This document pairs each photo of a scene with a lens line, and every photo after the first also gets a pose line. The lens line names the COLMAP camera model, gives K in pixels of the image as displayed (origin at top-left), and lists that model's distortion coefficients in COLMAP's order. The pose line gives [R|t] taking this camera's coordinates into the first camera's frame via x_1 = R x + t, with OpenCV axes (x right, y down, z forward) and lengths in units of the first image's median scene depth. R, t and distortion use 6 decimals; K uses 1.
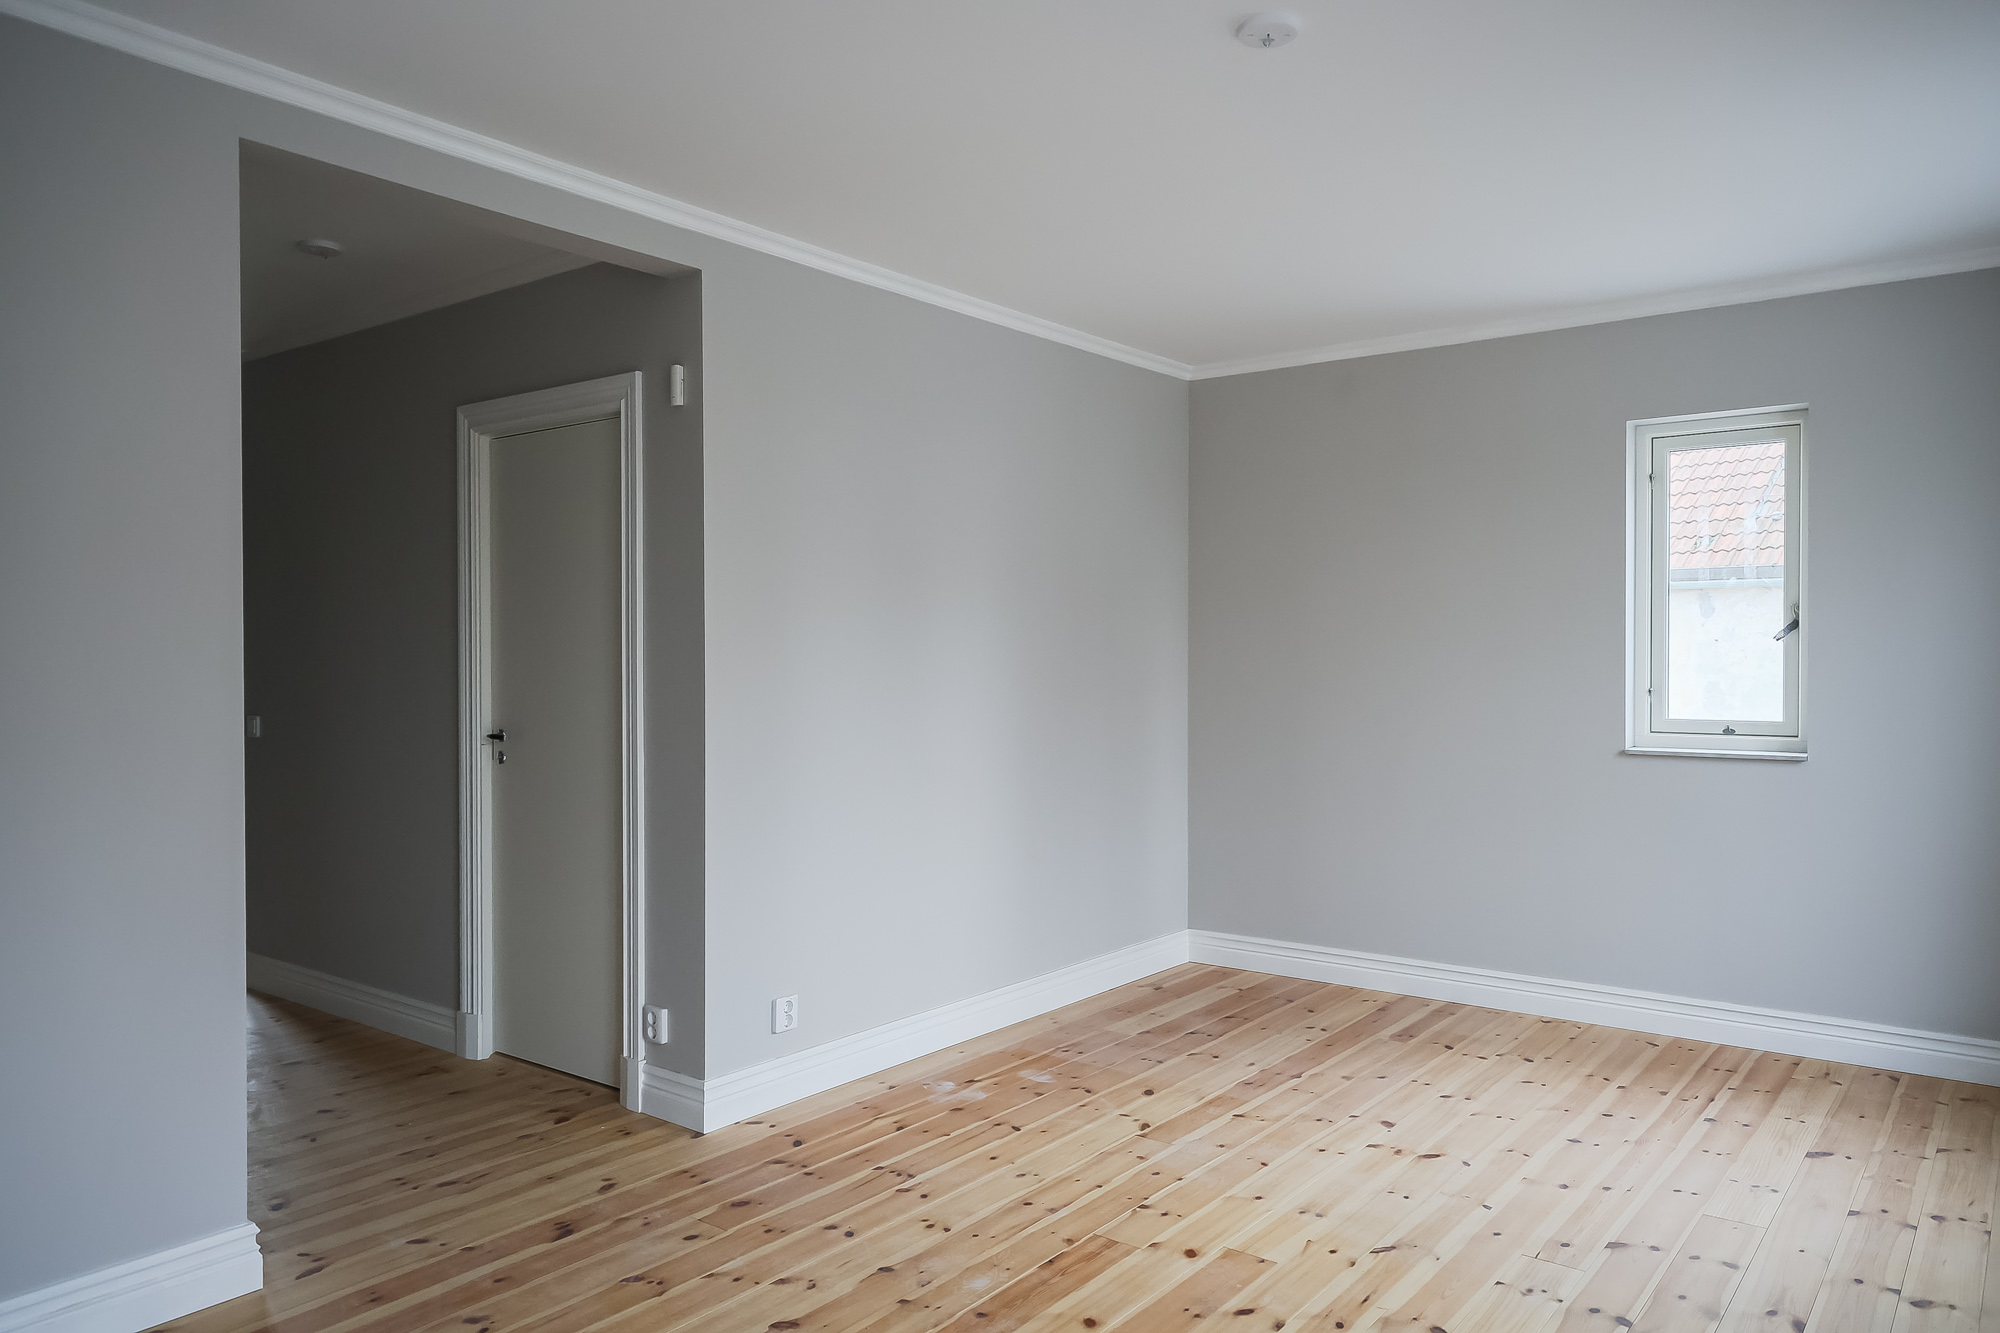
lens RADIAL K [[1376.3, 0, 1000.0], [0, 1376.3, 666.5], [0, 0, 1]] dist [-0.005761, 0.001612]
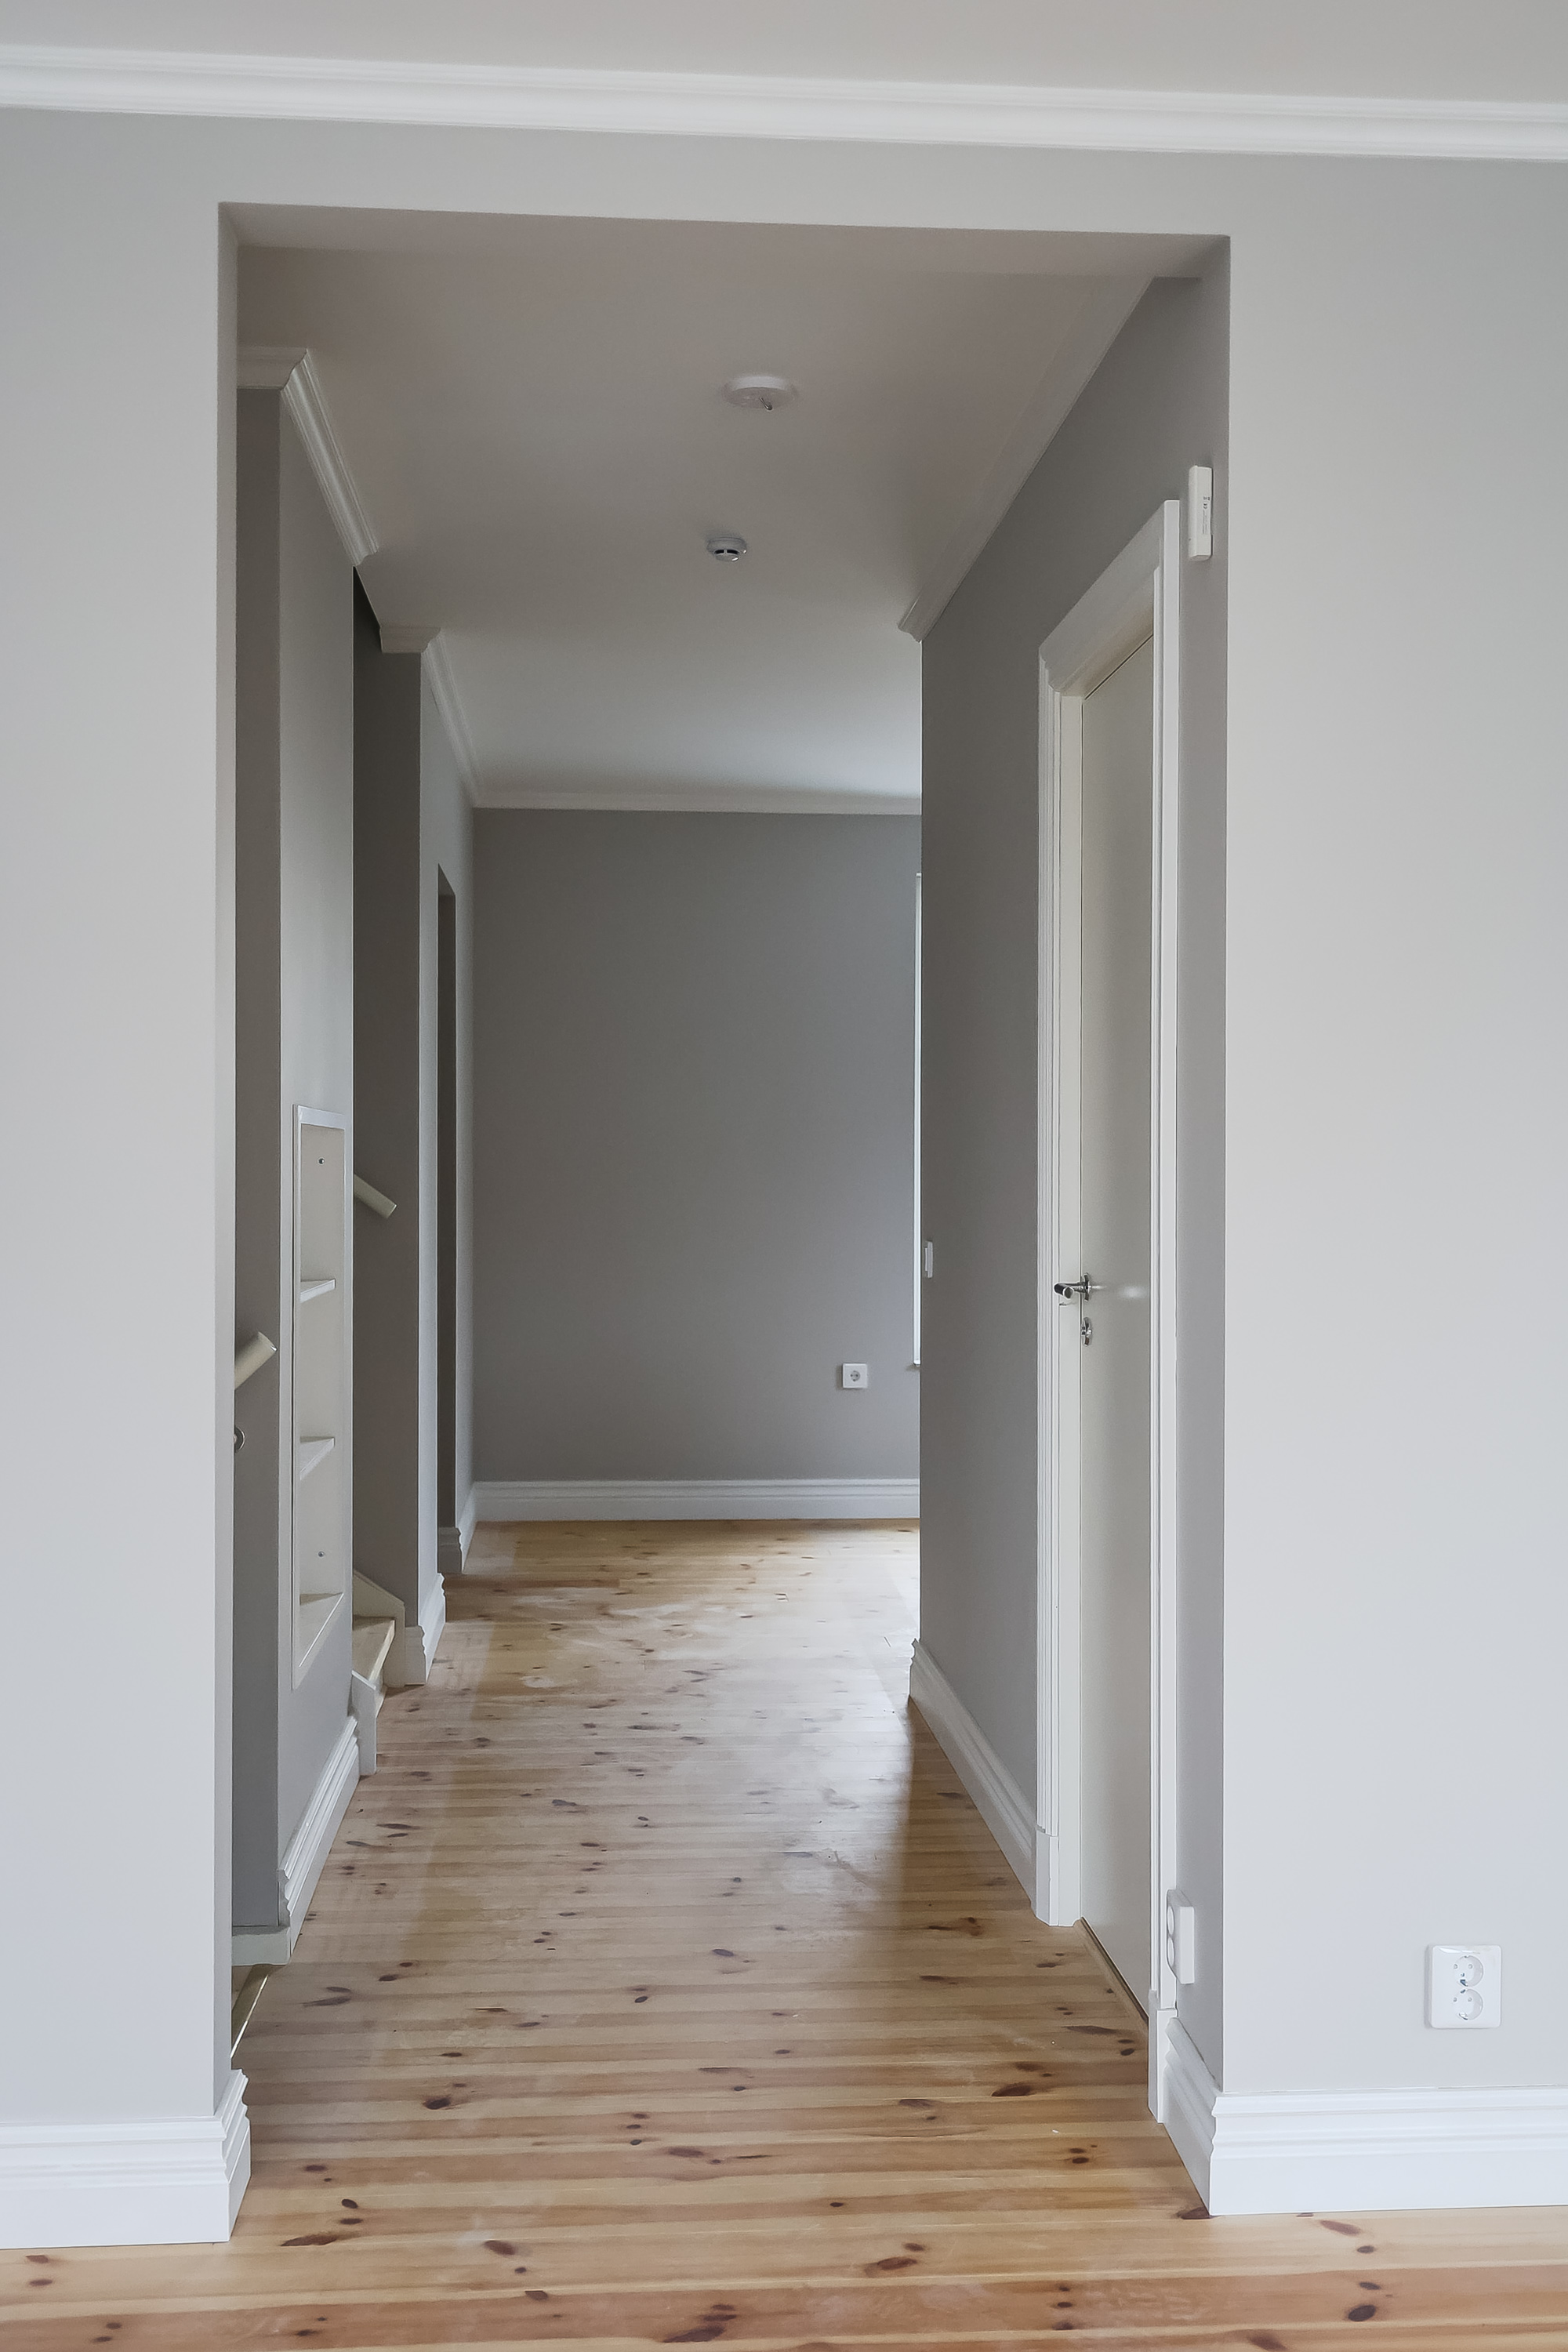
lens RADIAL K [[2470.7, 0, 784.0], [0, 2470.7, 1176.0], [0, 0, 1]] dist [0.013750, 0.009574]
pose [[0.664303, 0.006163, -0.747438, 0.277478], [-0.008583, 0.999963, 0.000617, 0.011073], [0.747414, 0.006005, 0.664331, 0.371201]]
